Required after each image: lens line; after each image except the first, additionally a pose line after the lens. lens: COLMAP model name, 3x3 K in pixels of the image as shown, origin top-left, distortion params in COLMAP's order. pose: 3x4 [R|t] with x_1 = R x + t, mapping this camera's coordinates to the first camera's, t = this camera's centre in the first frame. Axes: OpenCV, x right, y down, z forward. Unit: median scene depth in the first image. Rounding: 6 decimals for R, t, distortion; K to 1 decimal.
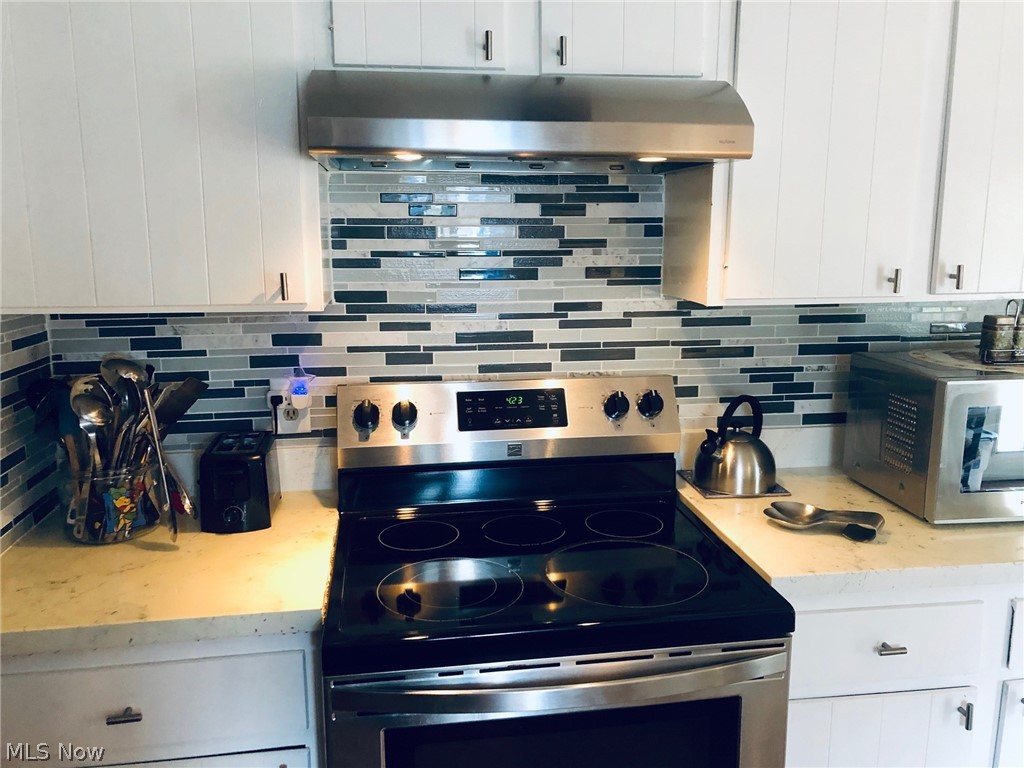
lens RADIAL K [[840.9, 0, 508.4], [0, 840.9, 384.9], [0, 0, 1]] dist [0.002613, -0.023390]
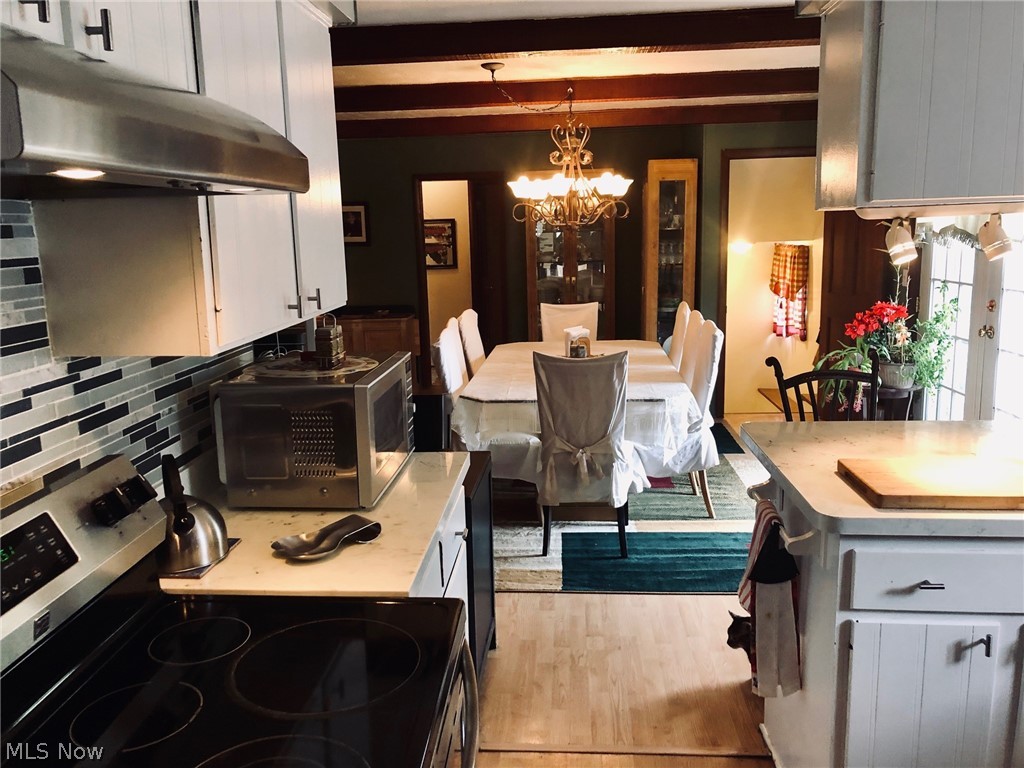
lens RADIAL K [[840.9, 0, 508.2], [0, 840.9, 381.1], [0, 0, 1]] dist [0.002613, -0.023390]
pose [[0.202367, -0.180122, 0.962603, -0.466635], [0.207918, 0.968433, 0.137502, -0.107010], [-0.956984, 0.172317, 0.233430, 0.439253]]
